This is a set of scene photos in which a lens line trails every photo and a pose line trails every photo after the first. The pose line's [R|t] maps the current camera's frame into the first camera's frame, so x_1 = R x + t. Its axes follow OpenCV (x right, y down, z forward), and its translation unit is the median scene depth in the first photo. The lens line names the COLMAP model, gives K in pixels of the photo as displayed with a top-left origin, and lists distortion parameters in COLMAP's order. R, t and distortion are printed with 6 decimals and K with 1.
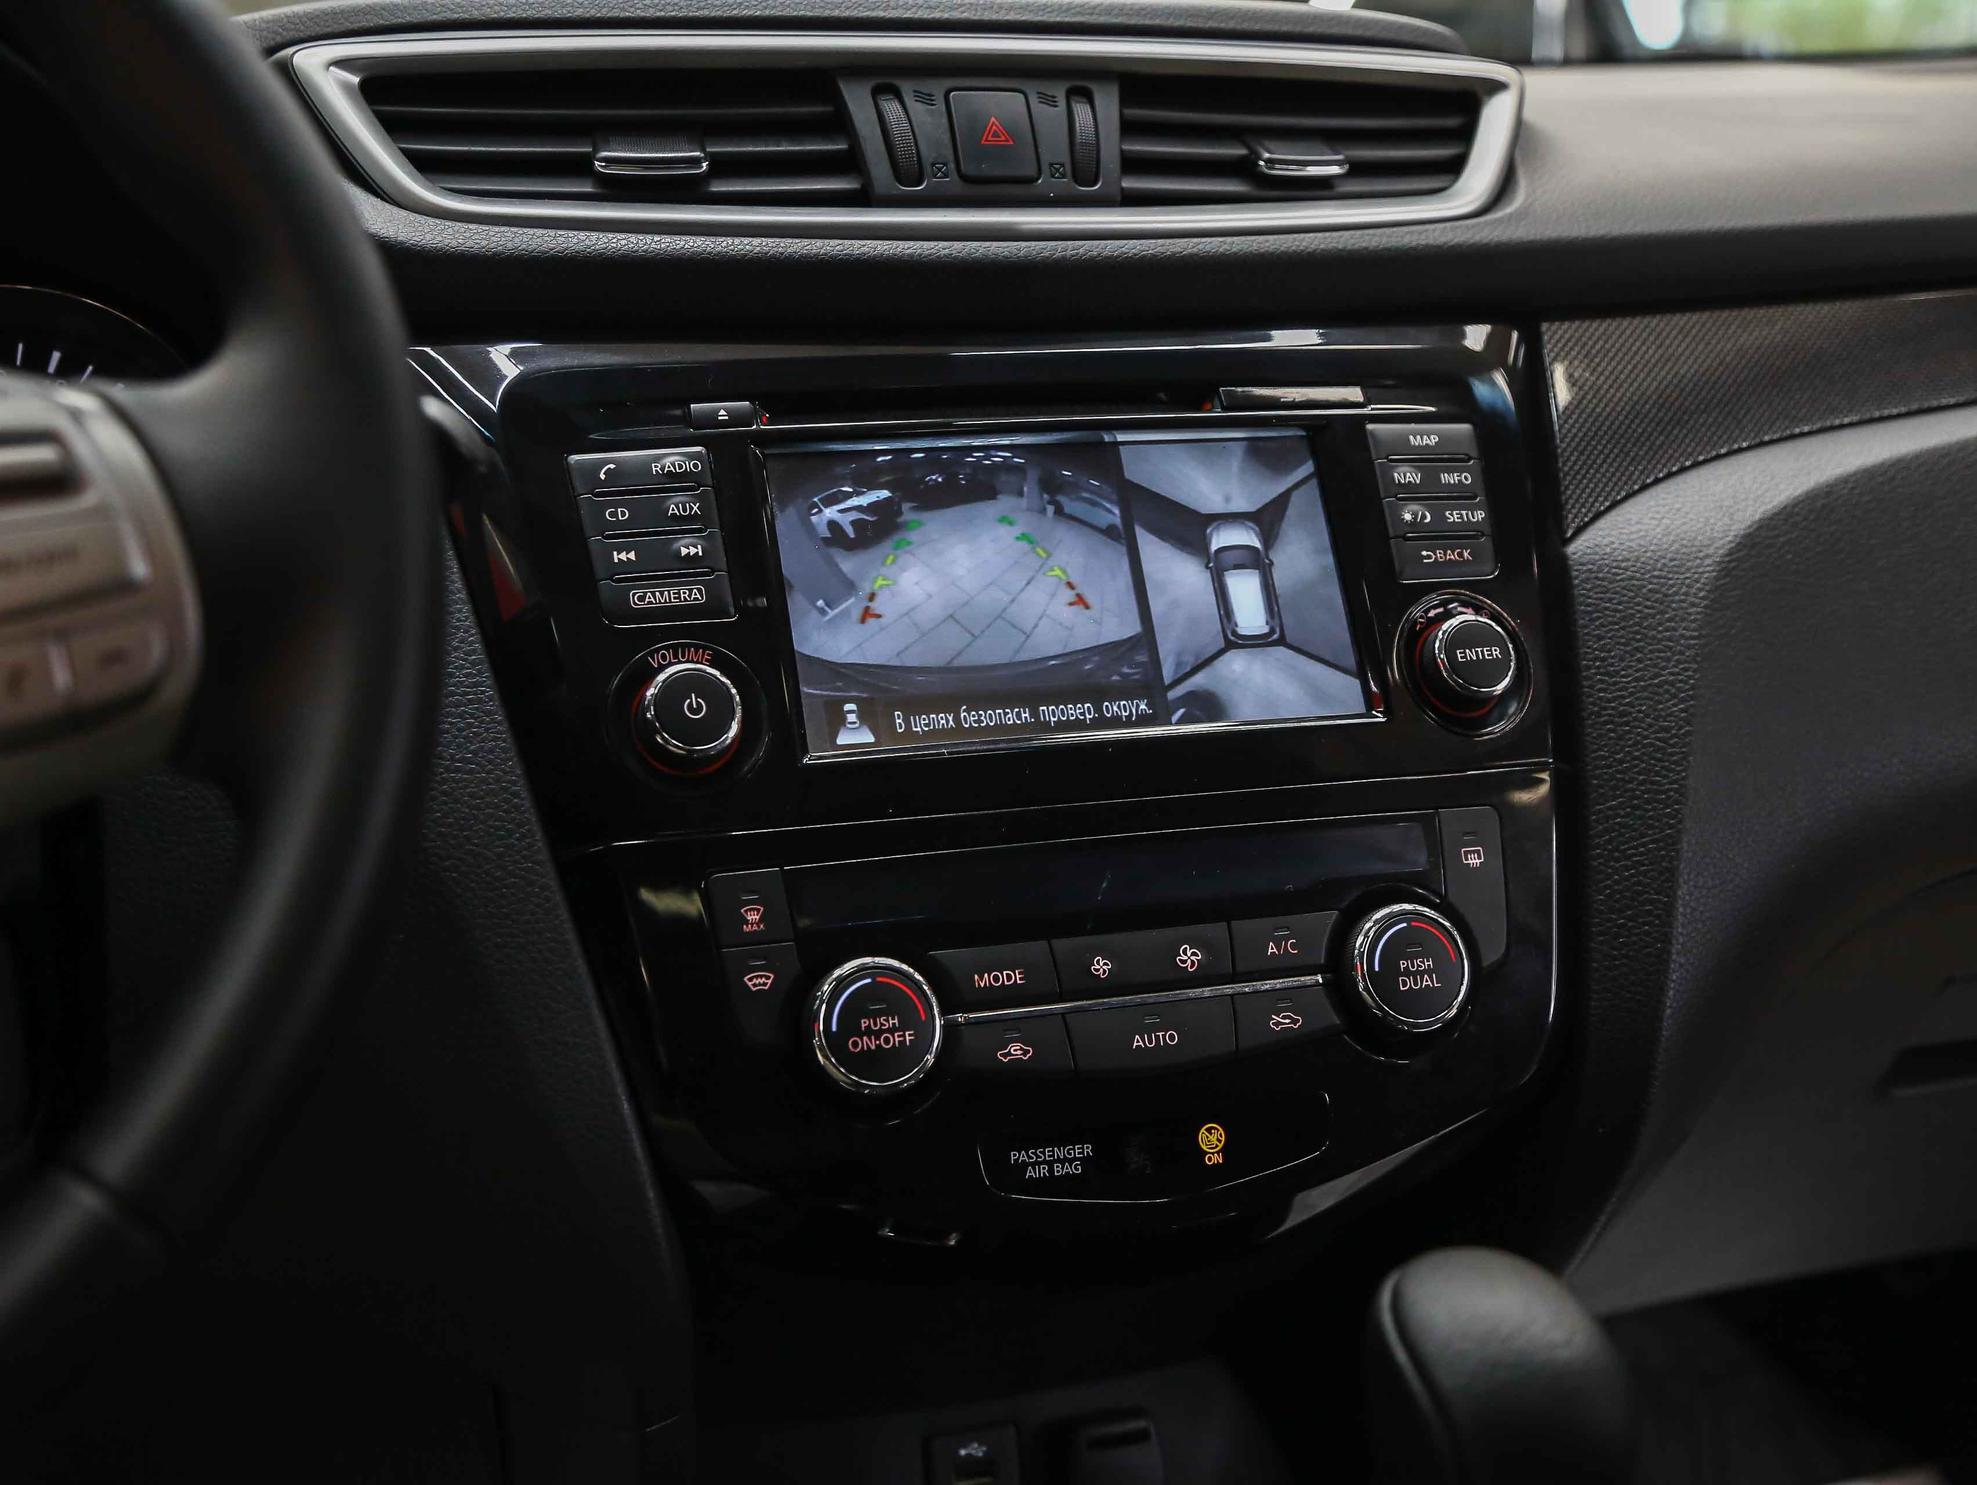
lens RADIAL K [[2561.6, 0, 989.5], [0, 2561.6, 740.3], [0, 0, 1]] dist [-0.053541, 0.000000]
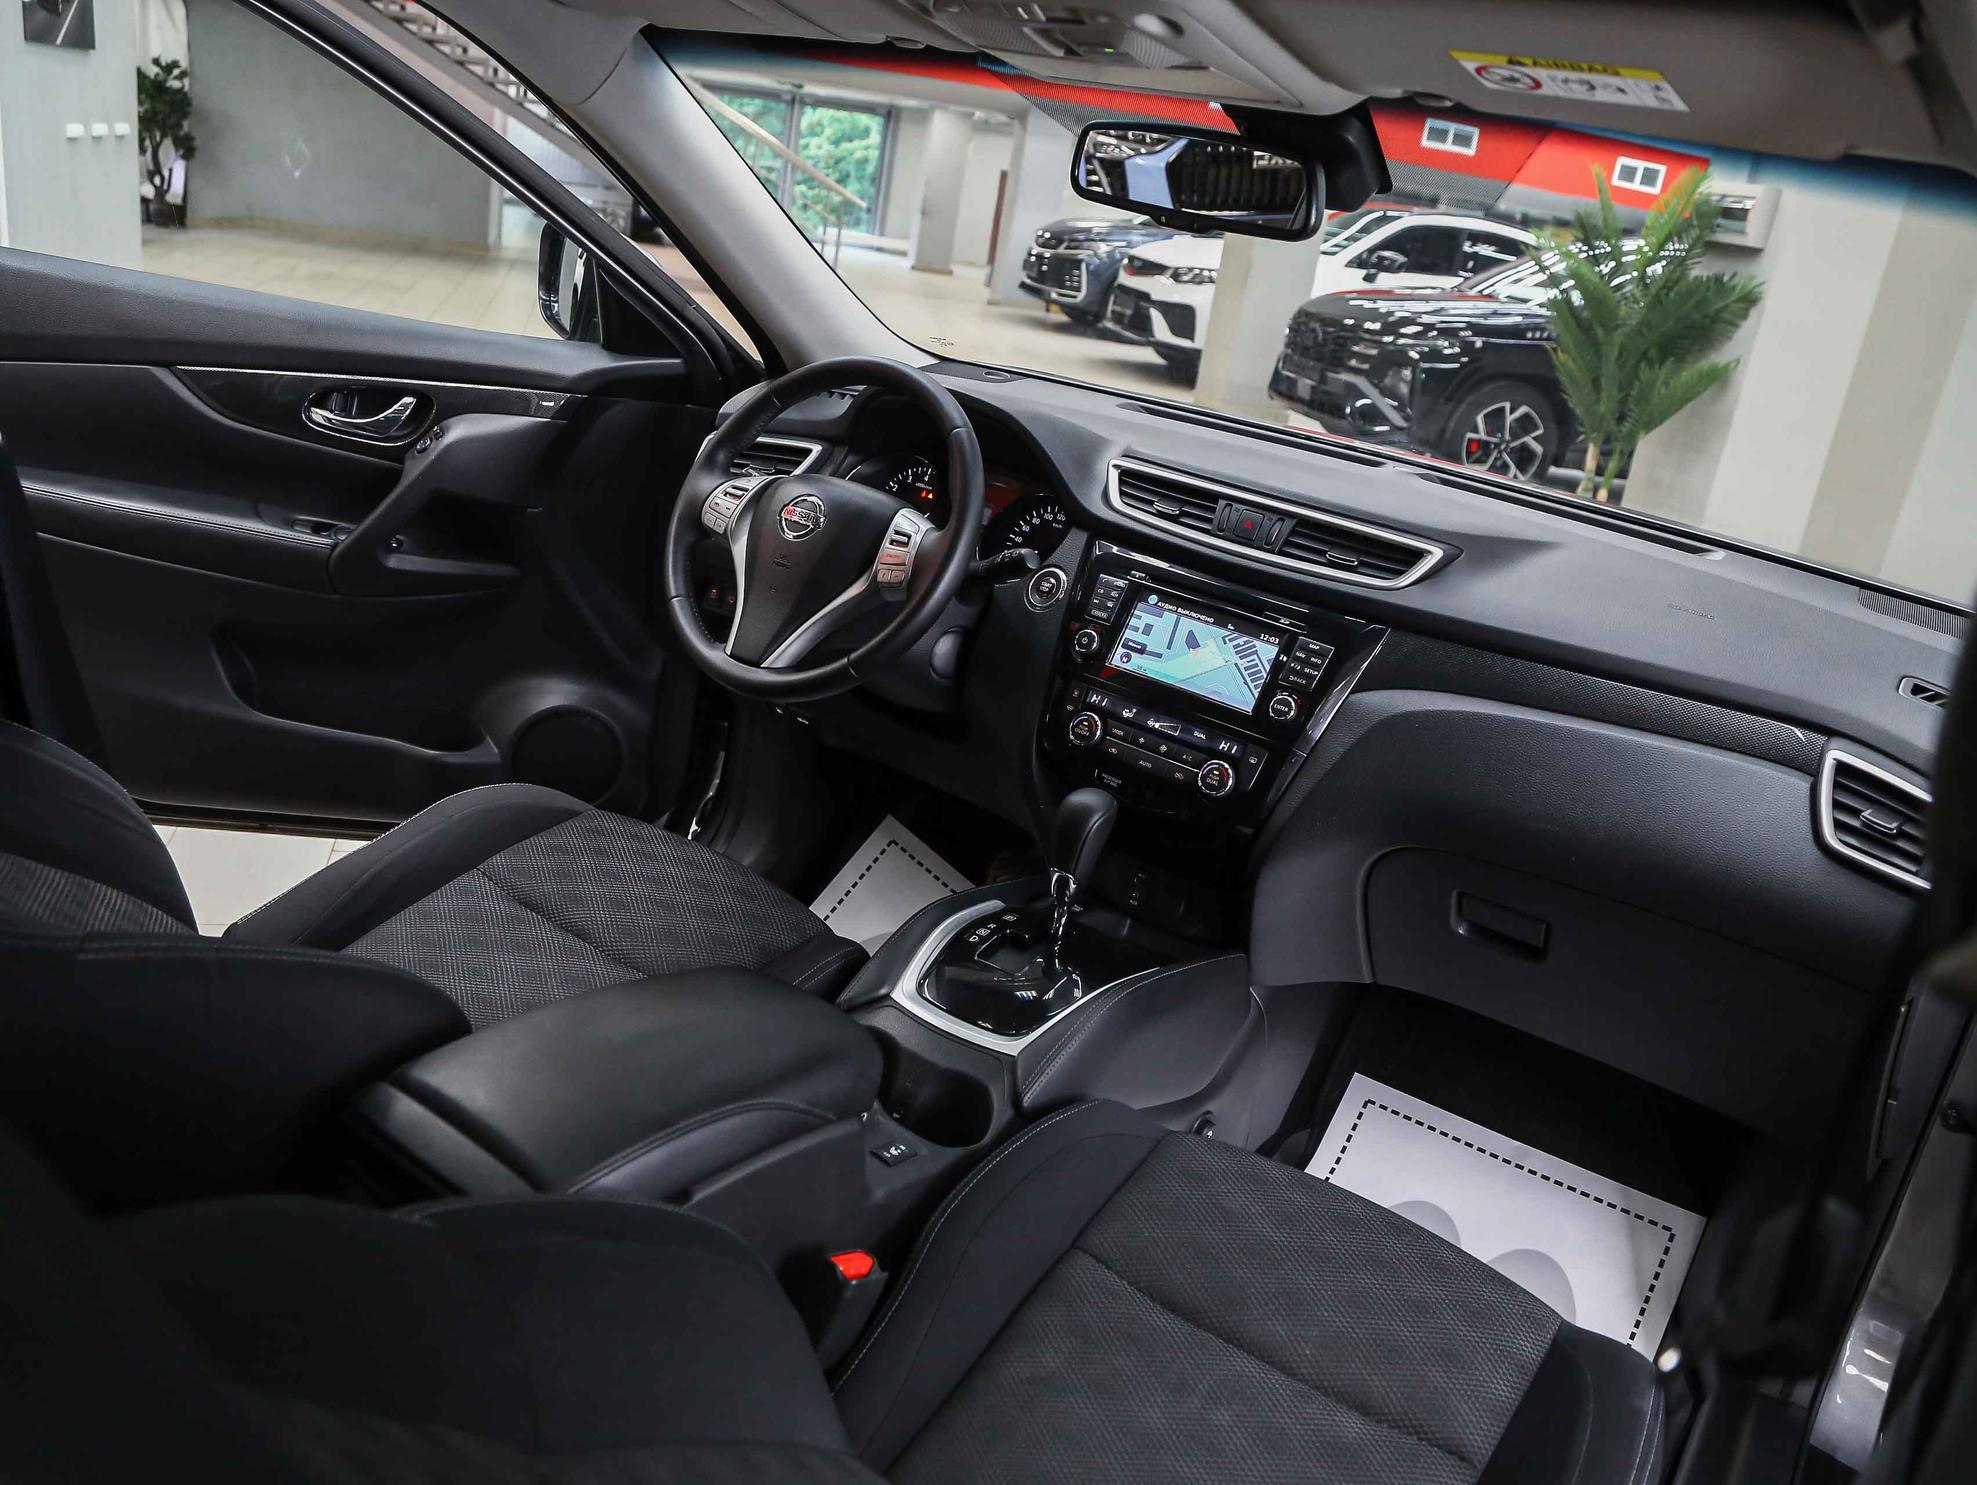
lens RADIAL K [[1531.5, 0, 985.8], [0, 1531.5, 748.5], [0, 0, 1]] dist [-0.119336, 0.016382]
pose [[0.570043, 0.368386, -0.734400, 1.540491], [-0.323958, 0.922211, 0.211137, -0.296908], [0.755051, 0.117557, 0.645041, -0.623083]]
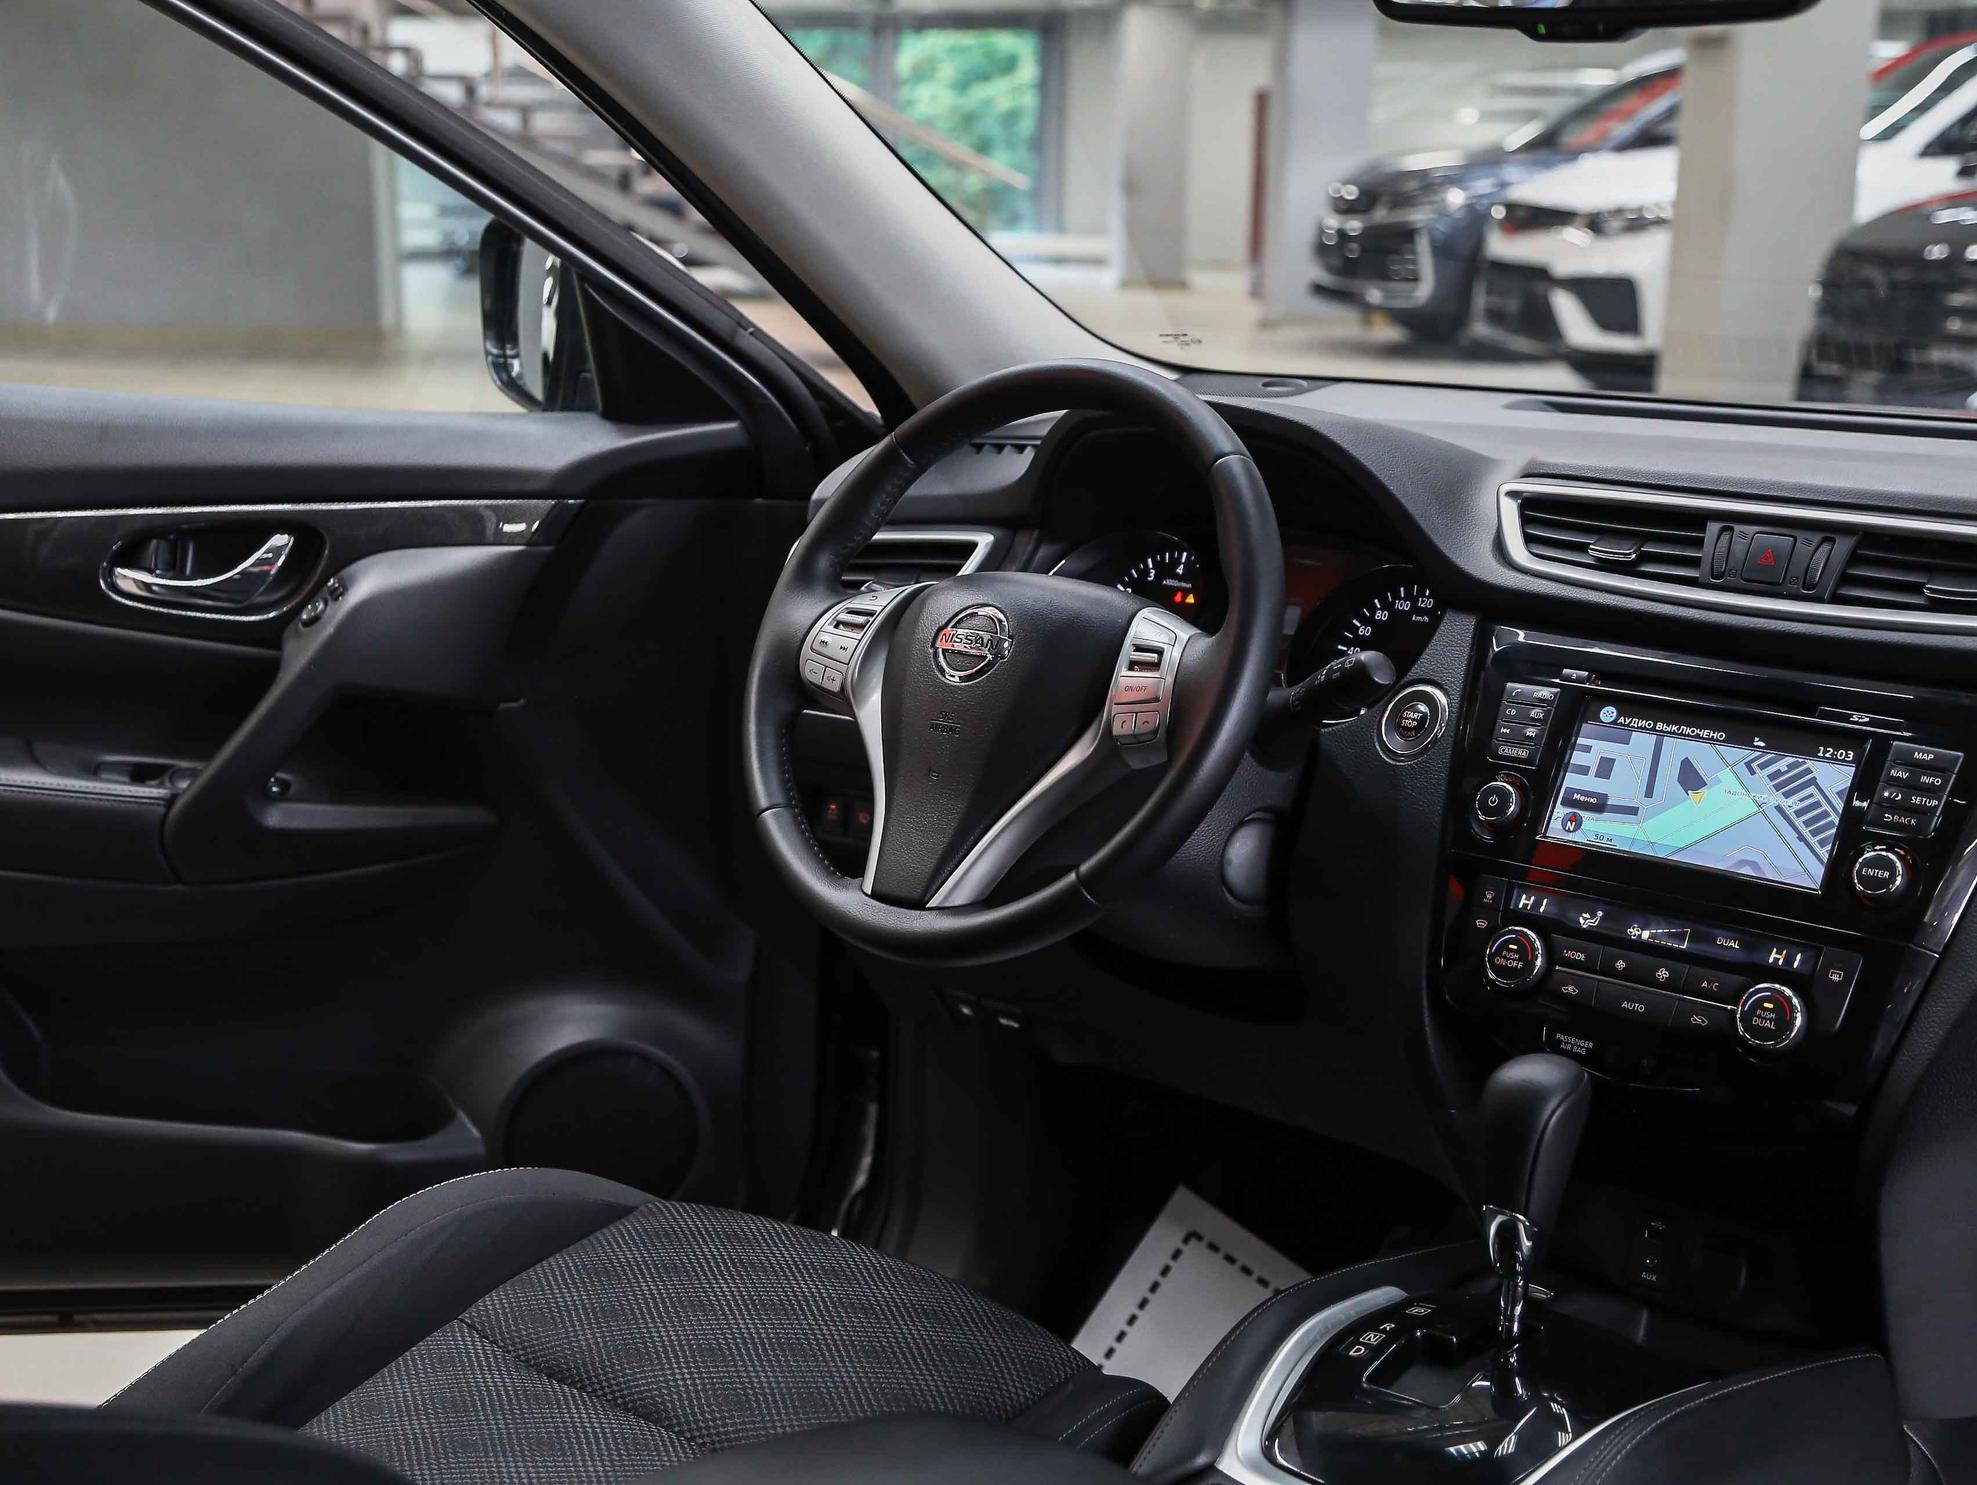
lens RADIAL K [[2765.2, 0, 975.4], [0, 2765.2, 751.9], [0, 0, 1]] dist [0.091380, 0.000000]
pose [[0.500861, 0.196895, -0.842835, 1.614942], [-0.202750, 0.973377, 0.106906, -0.211295], [0.841446, 0.117340, 0.527447, -0.646812]]
